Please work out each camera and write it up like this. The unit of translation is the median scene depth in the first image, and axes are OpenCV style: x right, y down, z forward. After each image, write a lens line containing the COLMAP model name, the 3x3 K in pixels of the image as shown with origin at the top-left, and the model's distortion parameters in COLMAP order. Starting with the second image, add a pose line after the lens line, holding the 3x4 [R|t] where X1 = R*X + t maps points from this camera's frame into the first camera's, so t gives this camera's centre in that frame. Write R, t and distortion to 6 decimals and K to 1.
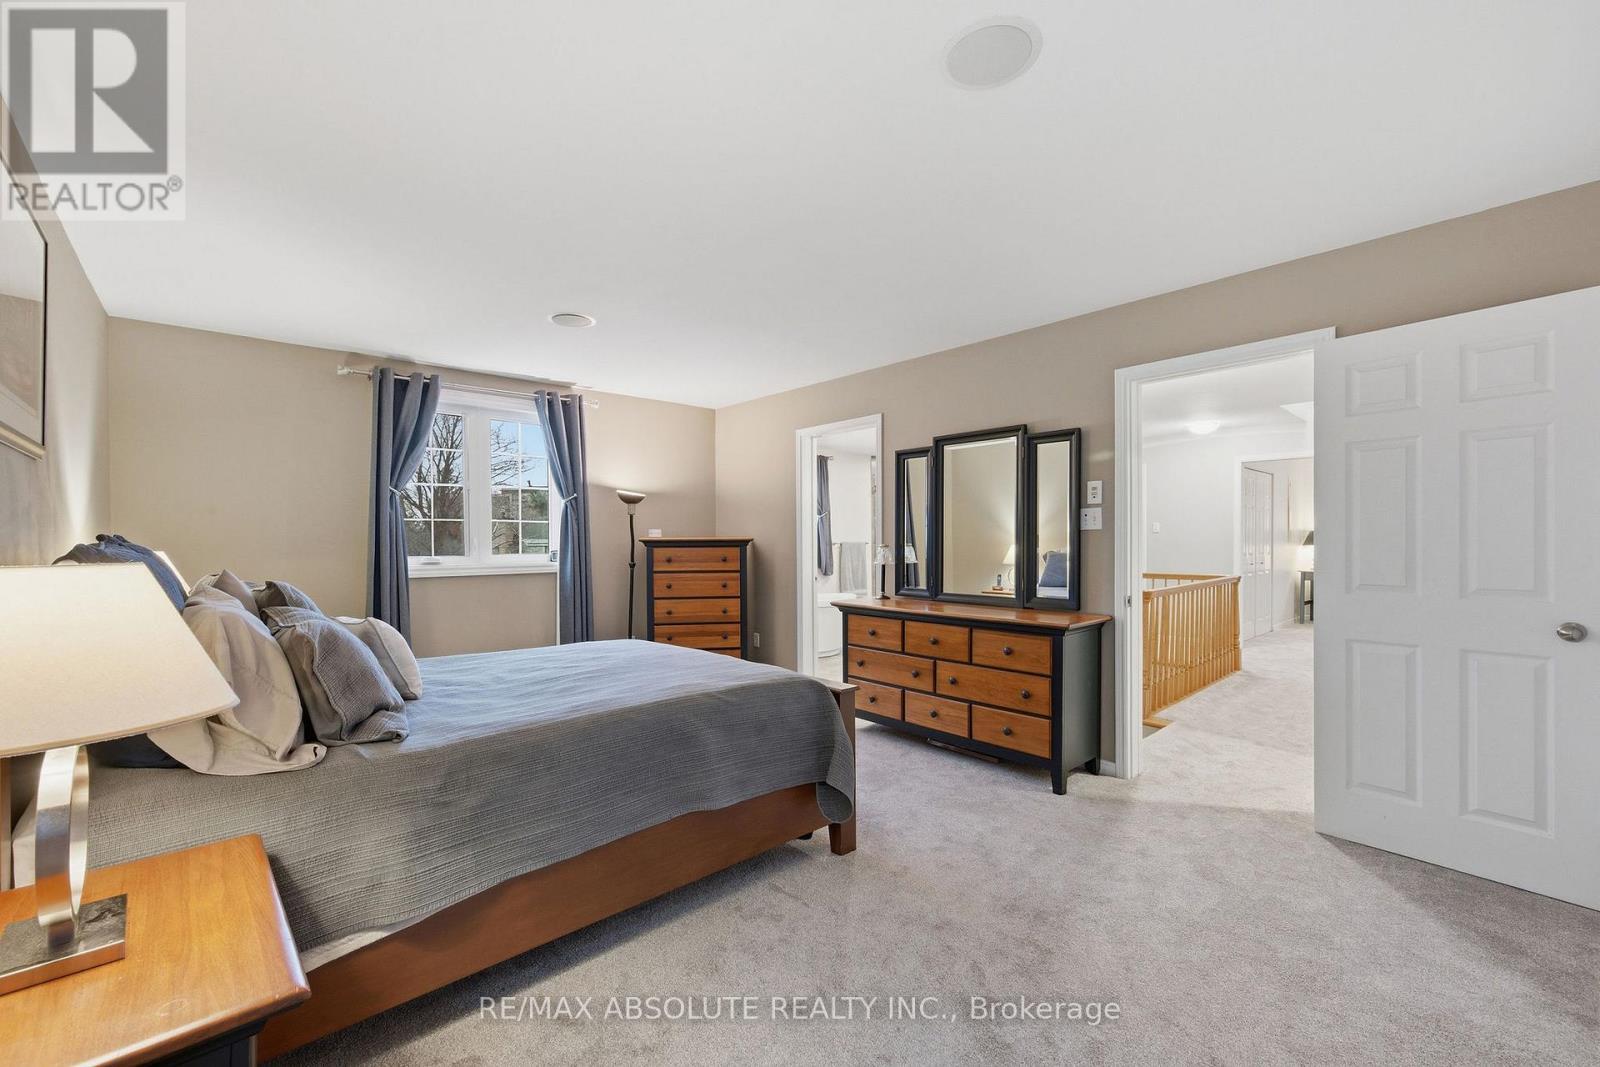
lens RADIAL K [[640.9, 0, 777.9], [0, 640.9, 538.2], [0, 0, 1]] dist [0.000667, -0.000288]
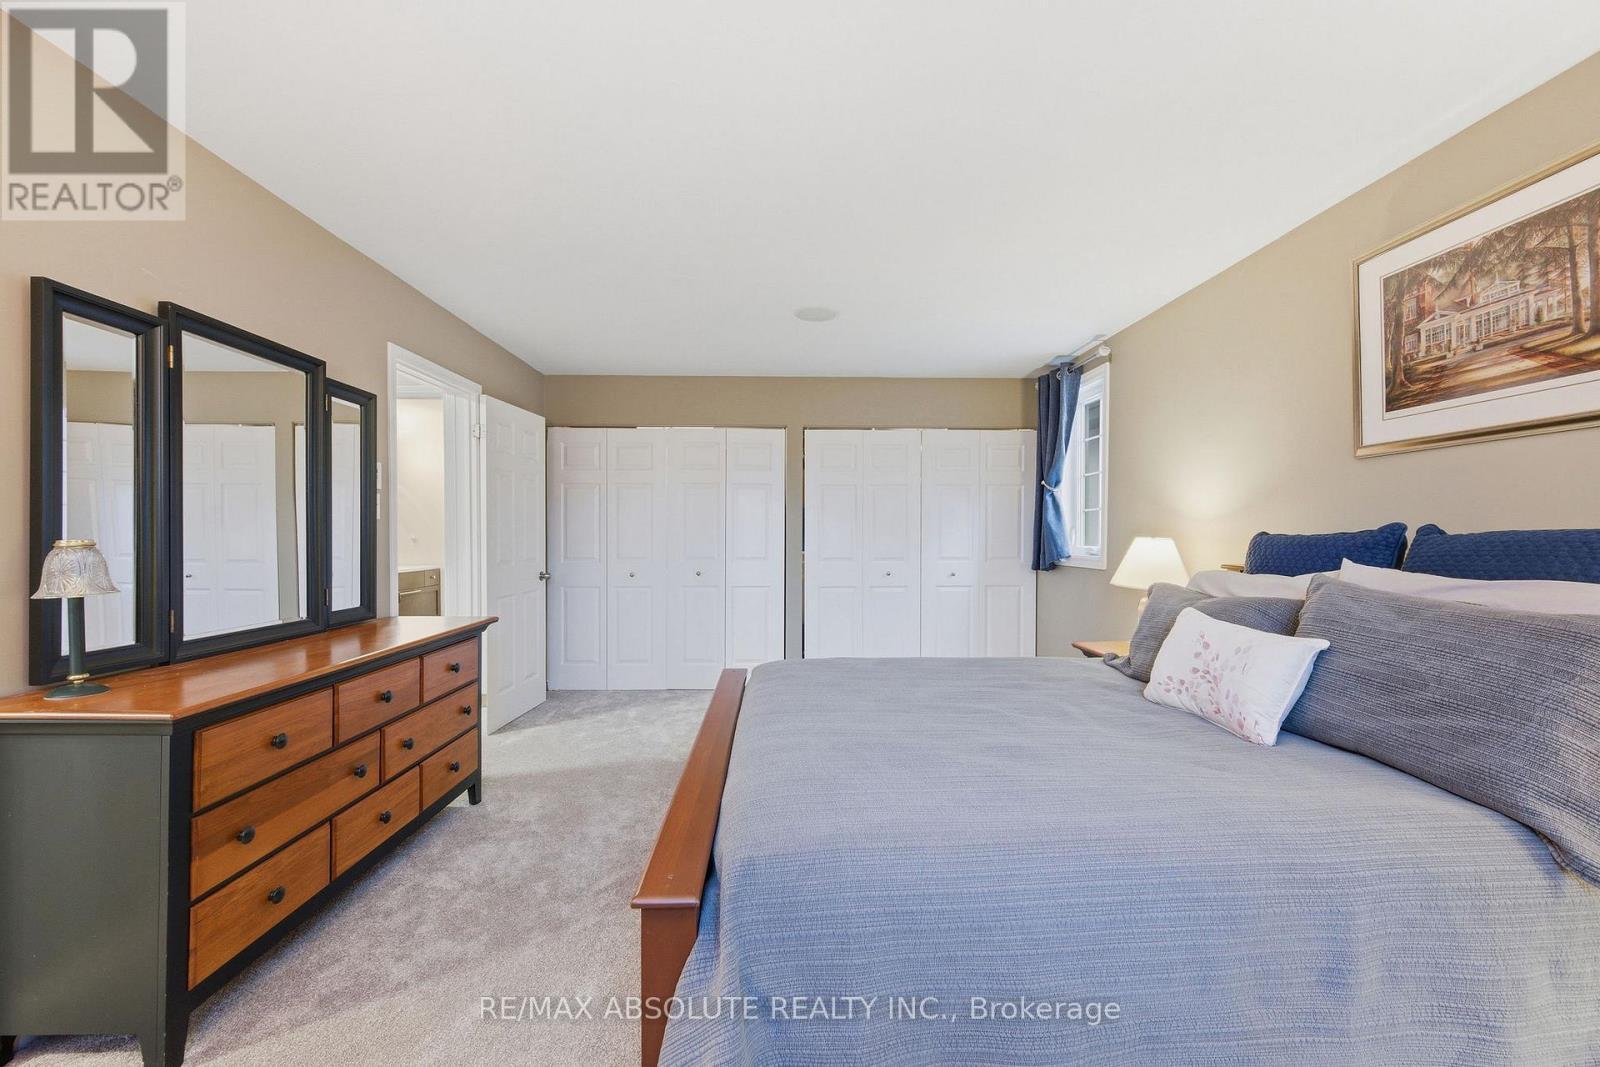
lens RADIAL K [[640.9, 0, 777.9], [0, 640.9, 538.2], [0, 0, 1]] dist [0.000667, -0.000288]
pose [[-0.766445, 0.001453, 0.642309, -0.383543], [0.000798, 0.999999, -0.001310, 0.010542], [-0.642310, -0.000492, -0.766445, 1.095545]]
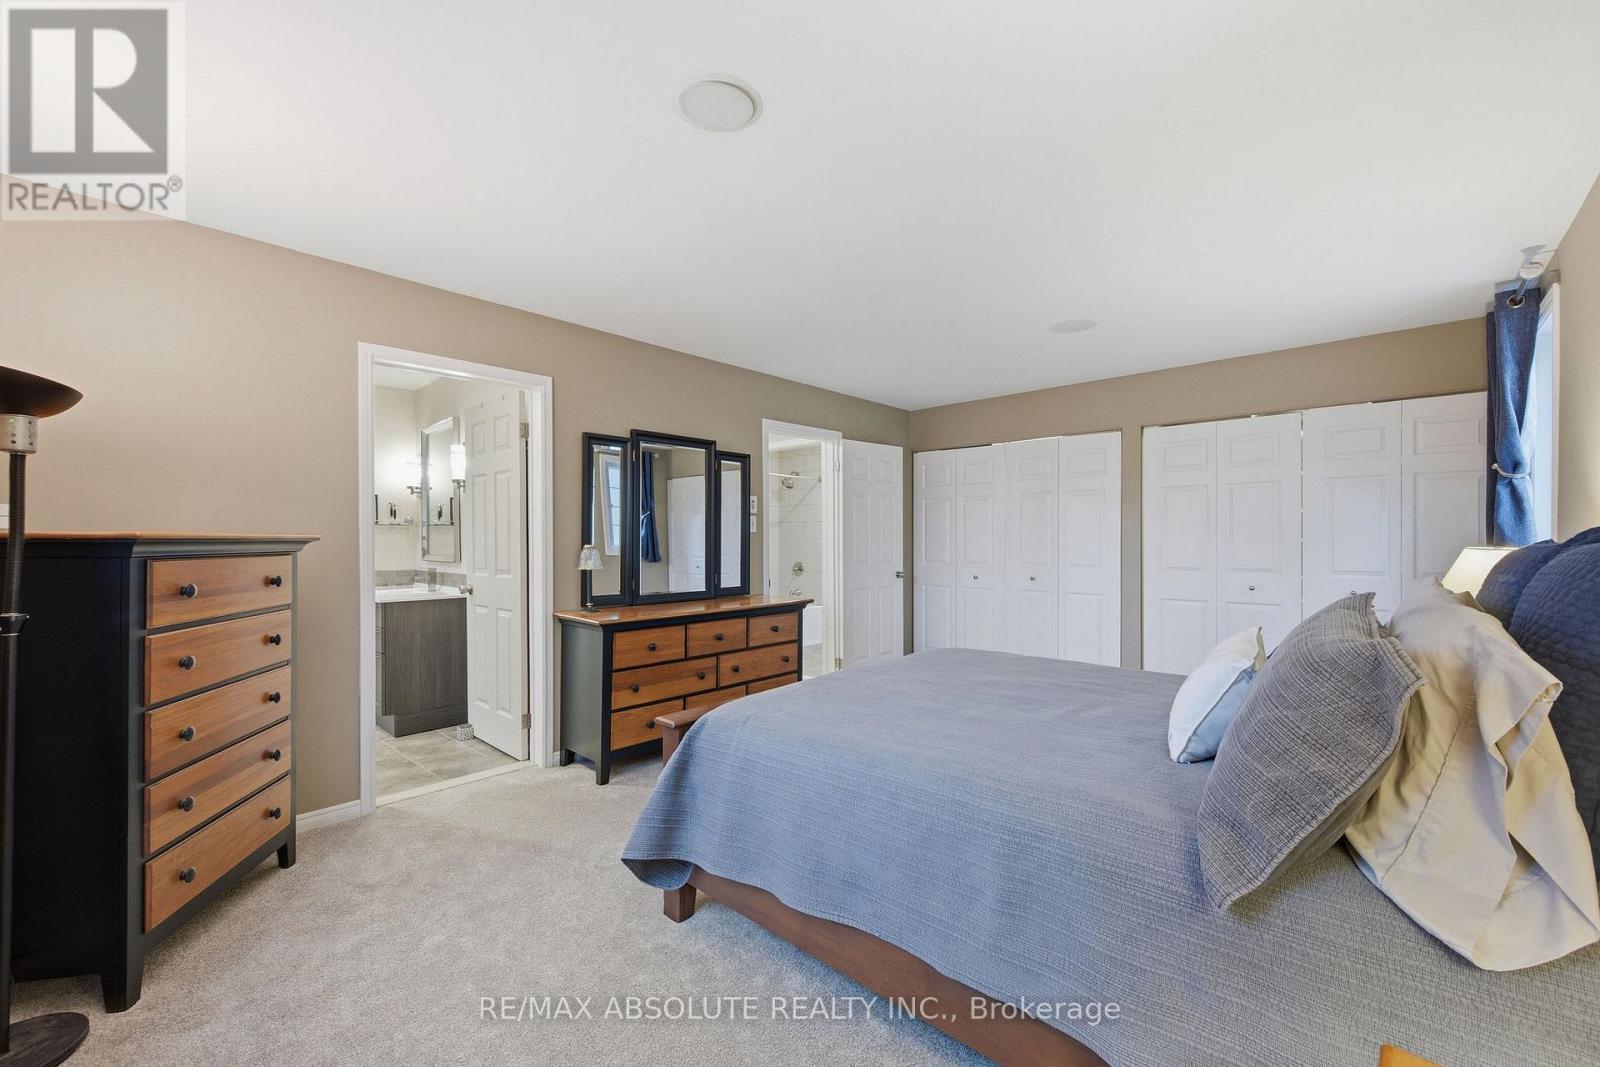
lens RADIAL K [[640.9, 0, 777.9], [0, 640.9, 538.2], [0, 0, 1]] dist [0.000667, -0.000288]
pose [[-0.077848, 0.005658, 0.996949, -0.713091], [-0.001730, 0.999982, -0.005810, 0.005617], [-0.996964, -0.002177, -0.077837, 0.881651]]
